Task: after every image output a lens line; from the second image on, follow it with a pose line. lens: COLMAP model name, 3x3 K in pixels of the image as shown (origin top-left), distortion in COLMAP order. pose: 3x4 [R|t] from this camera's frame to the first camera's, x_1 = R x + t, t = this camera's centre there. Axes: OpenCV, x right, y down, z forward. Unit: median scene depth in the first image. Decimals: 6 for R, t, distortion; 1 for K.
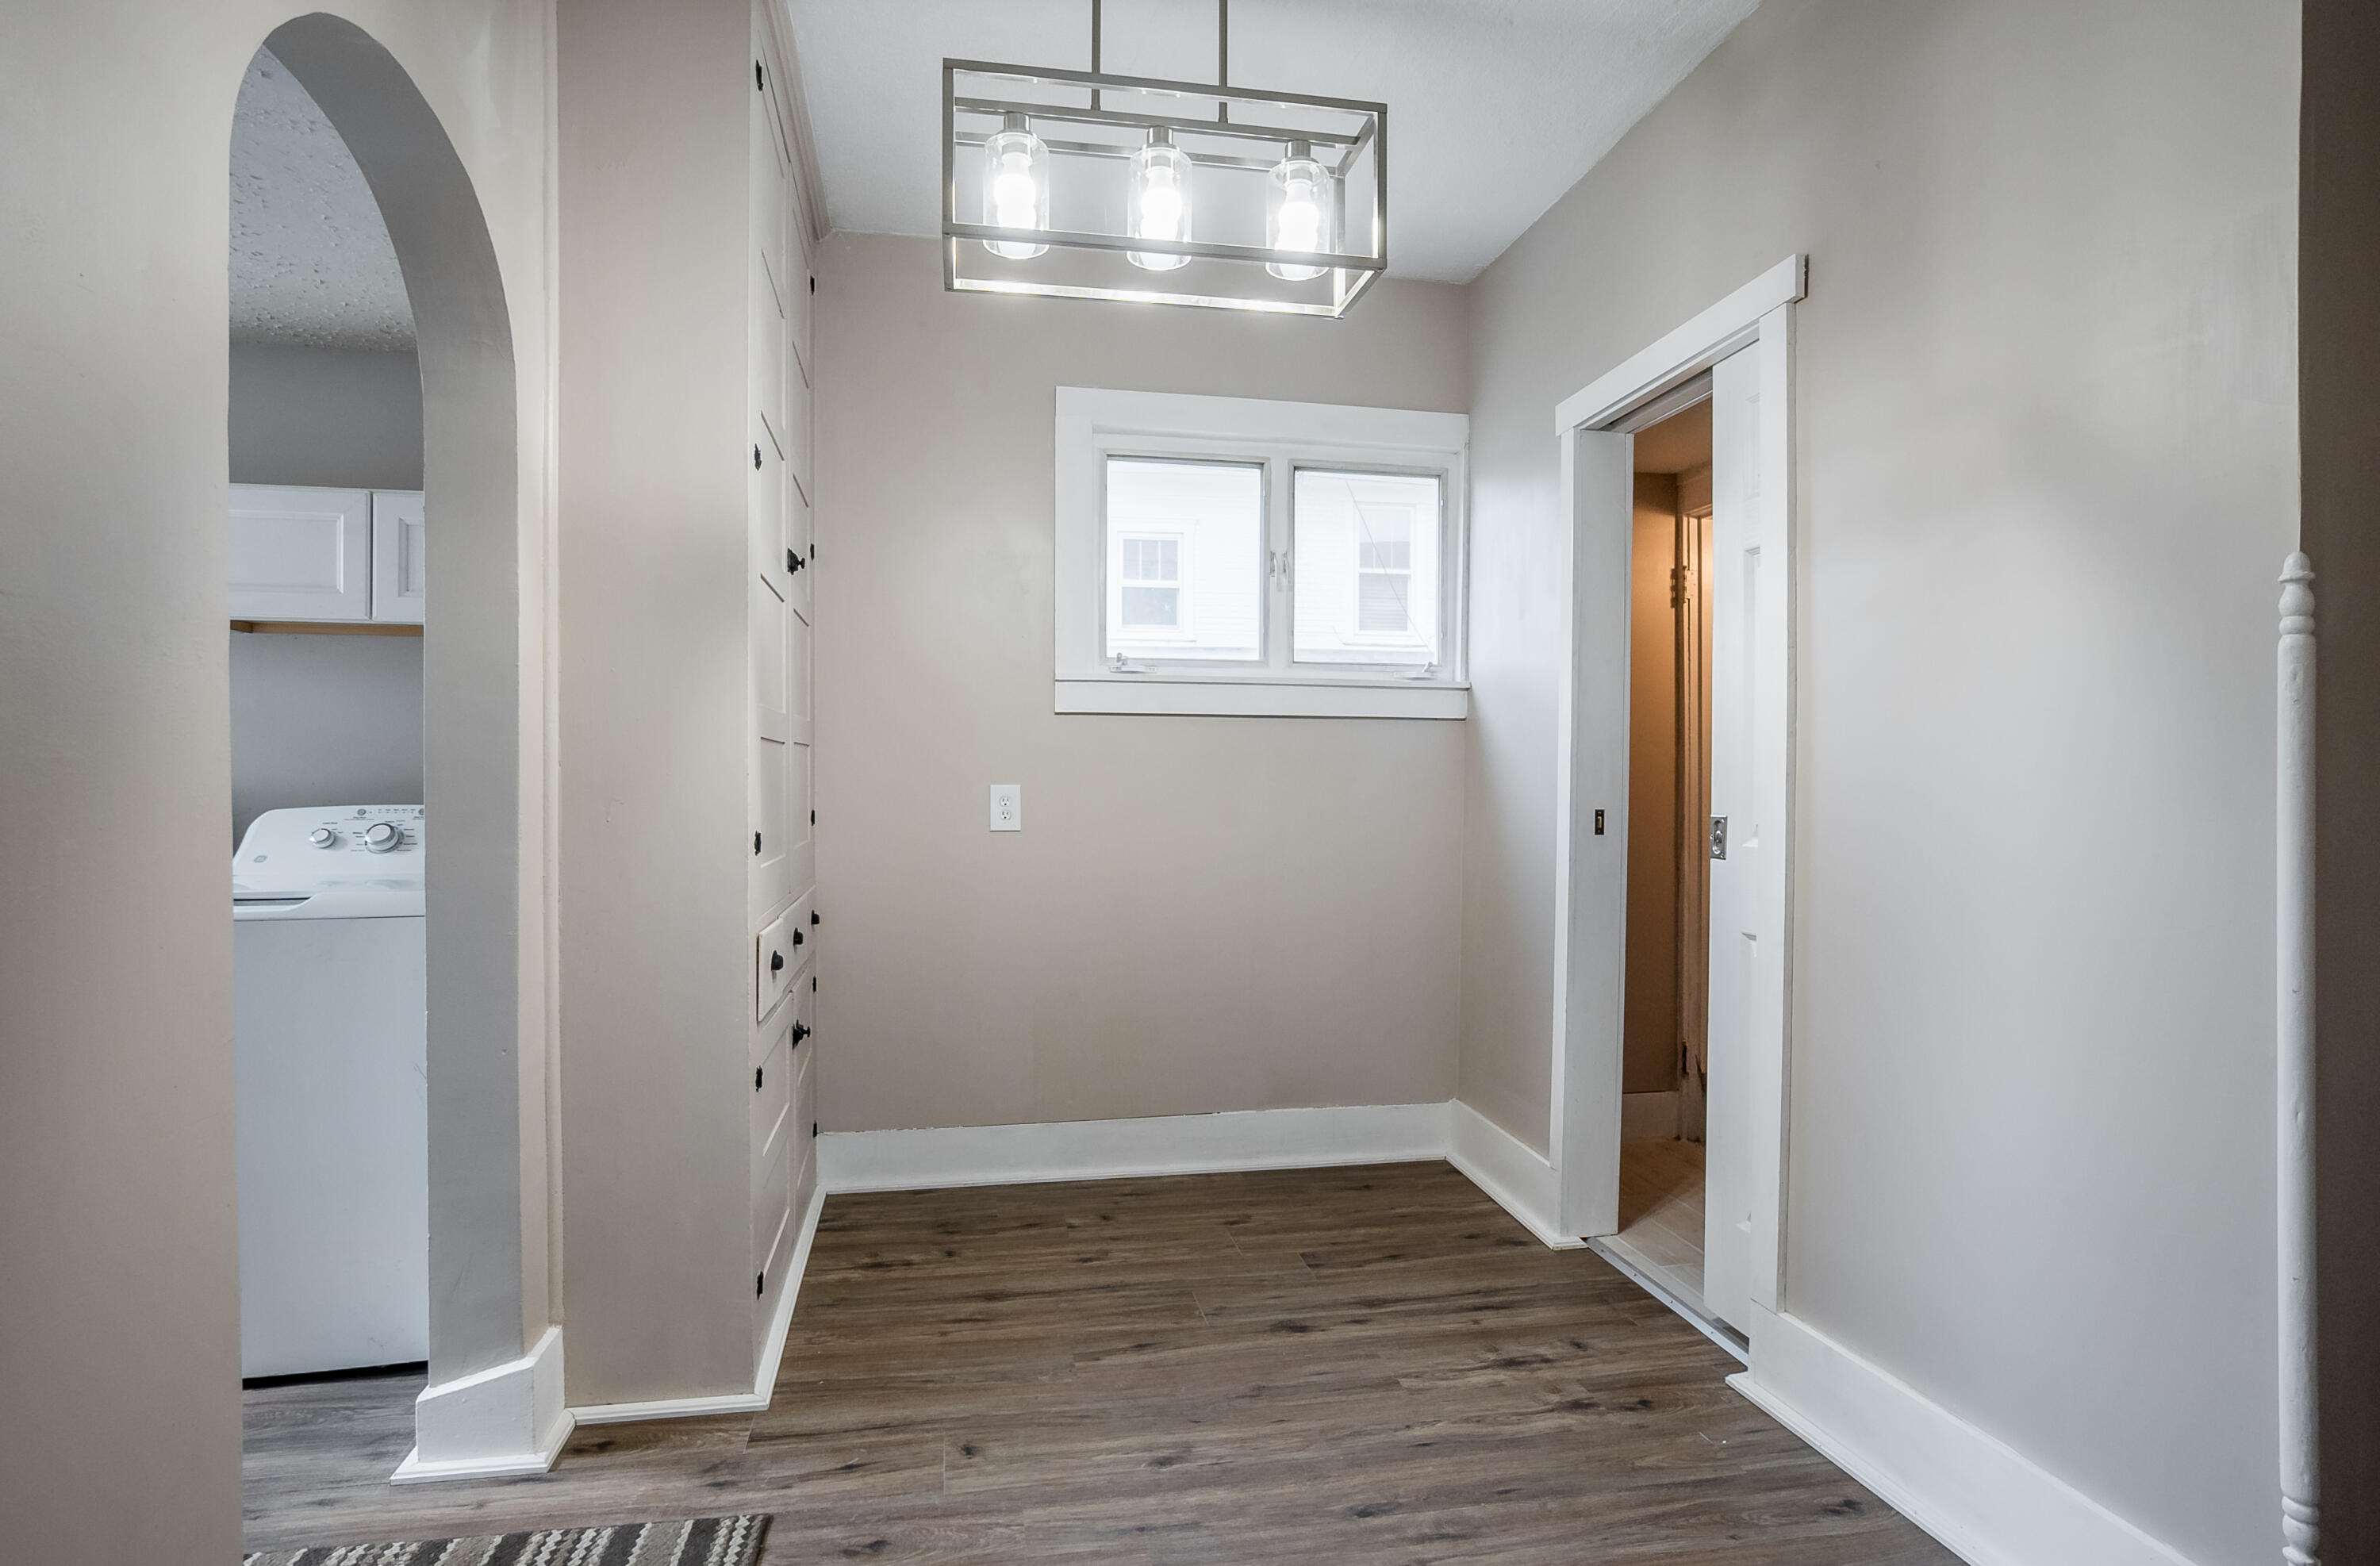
lens RADIAL K [[1235.8, 0, 1180.7], [0, 1235.8, 782.2], [0, 0, 1]] dist [-0.051330, 0.026369]
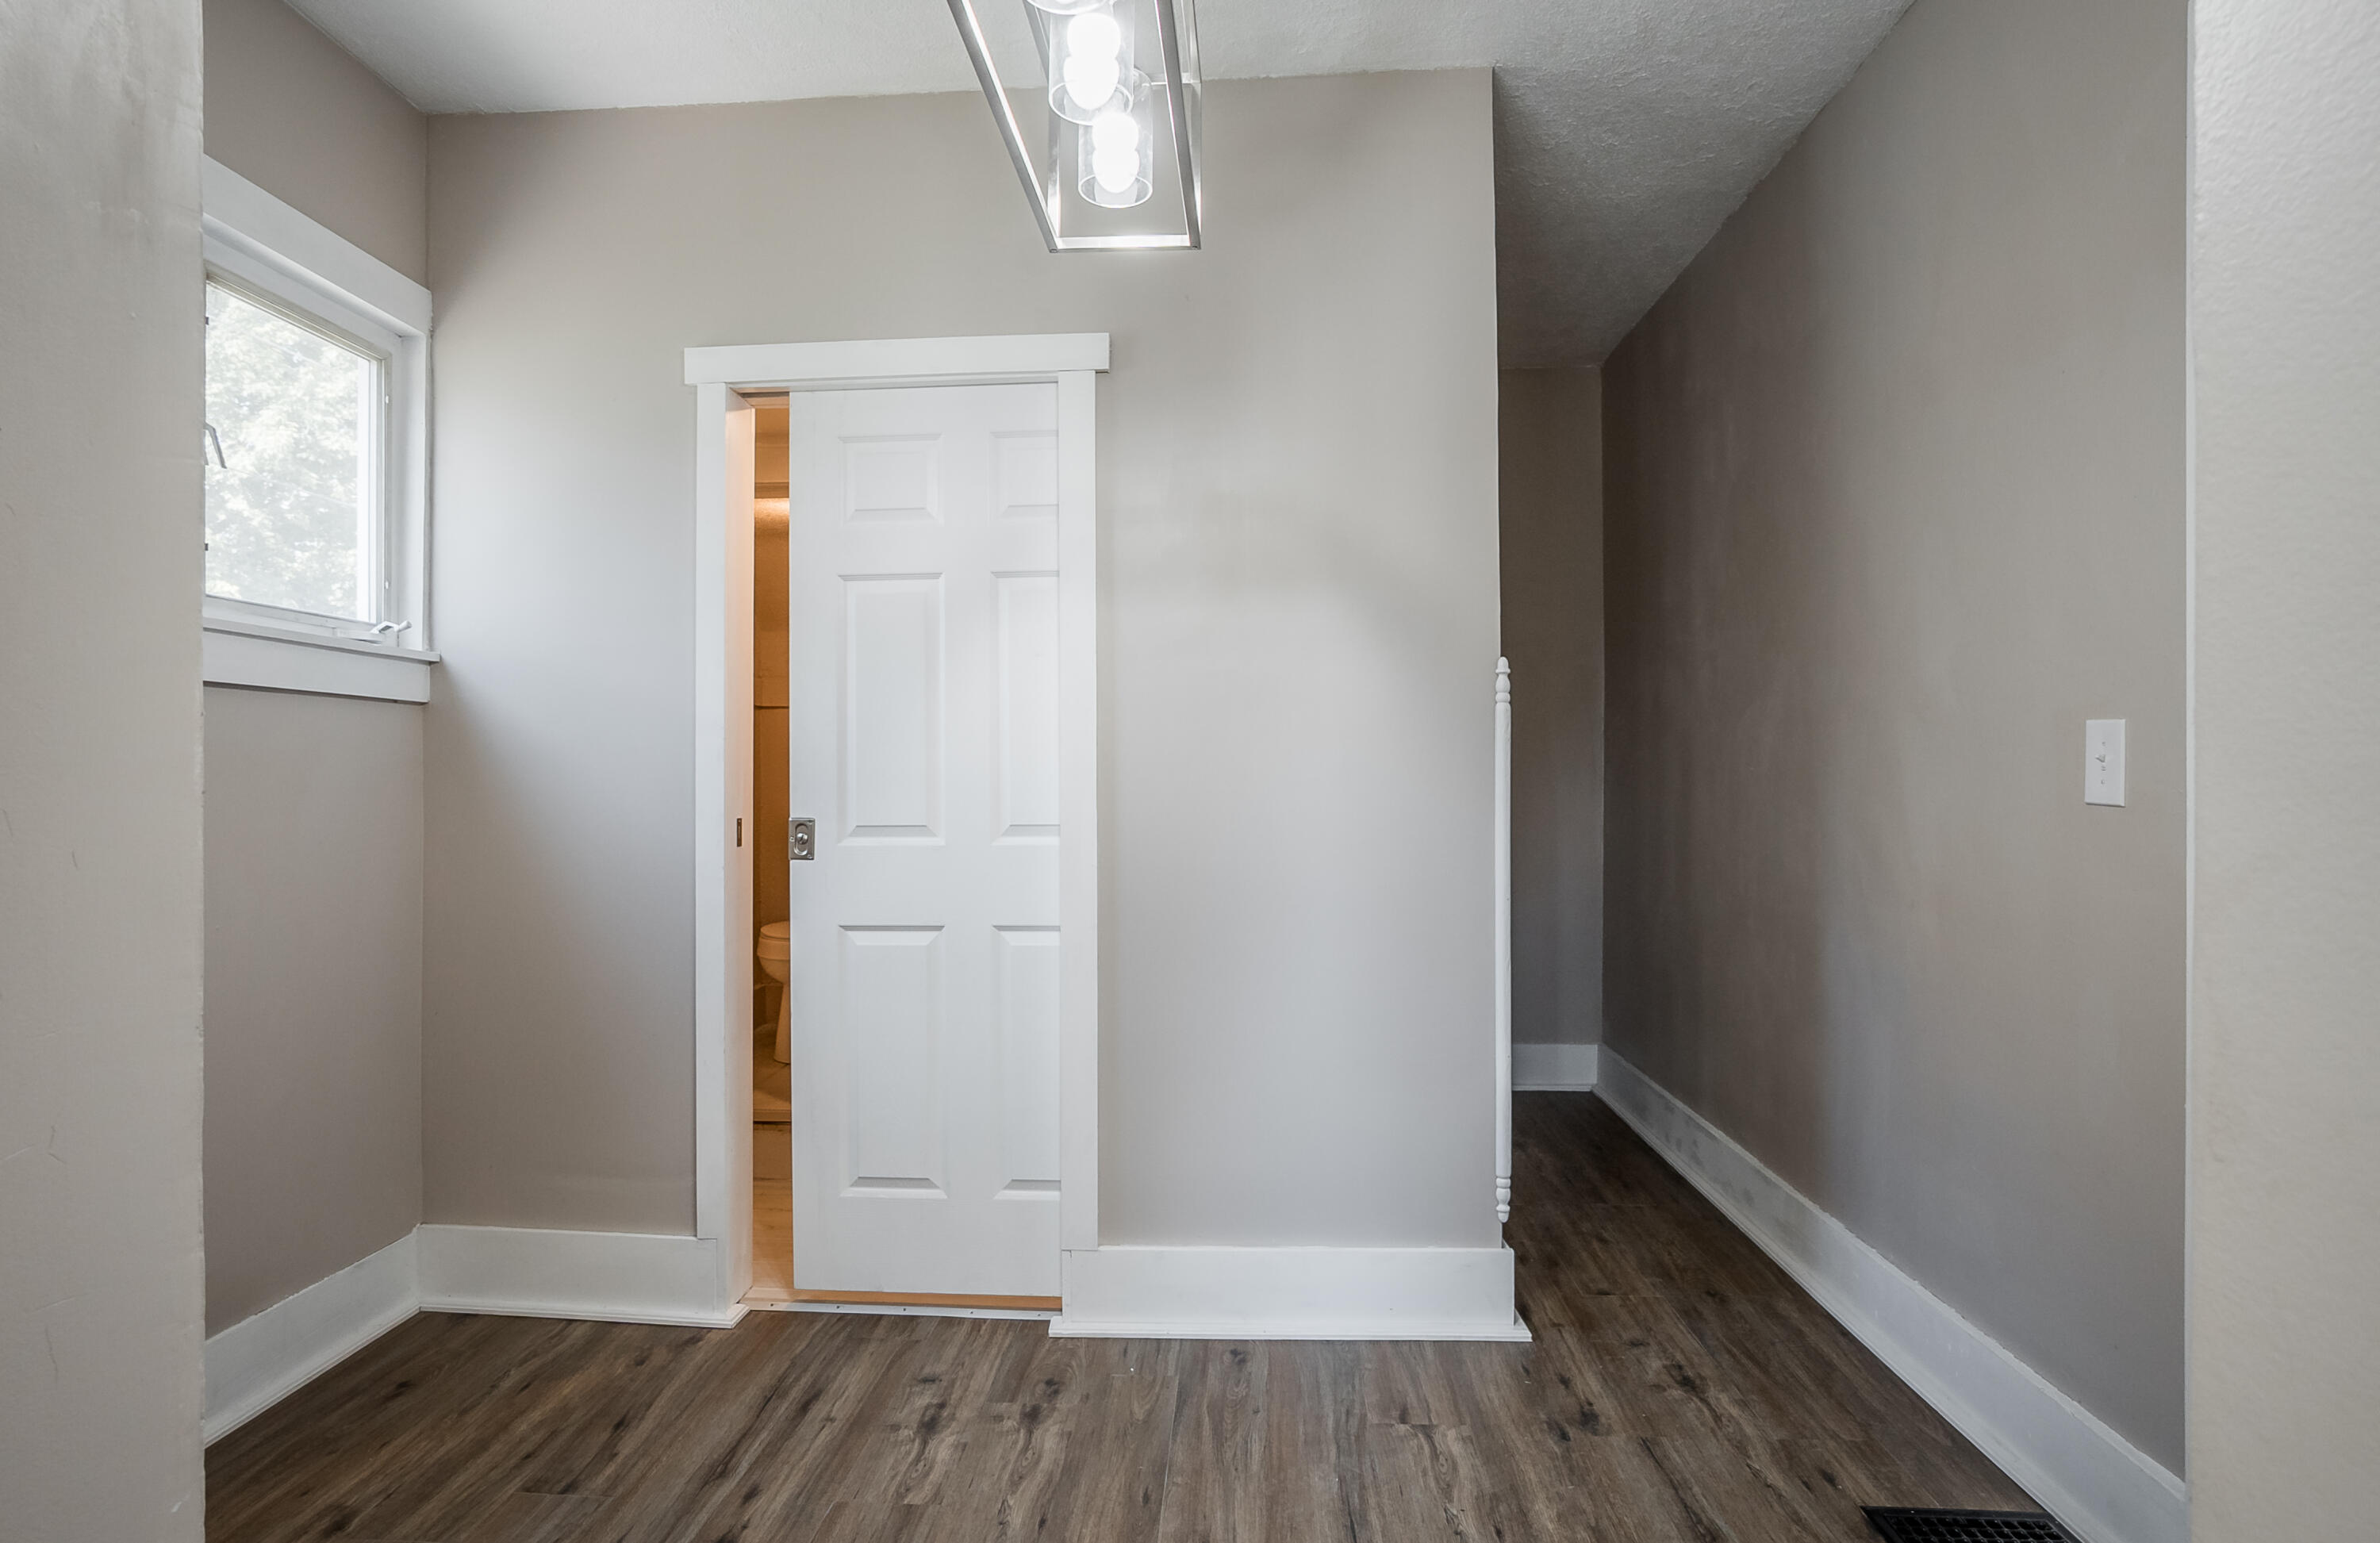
lens RADIAL K [[1289.8, 0, 1186.4], [0, 1289.8, 747.7], [0, 0, 1]] dist [-0.017012, 0.000354]
pose [[0.239284, 0.001102, 0.970949, -0.579083], [0.006049, 0.999978, -0.002626, -0.028448], [-0.970931, 0.006501, 0.239272, 0.538377]]
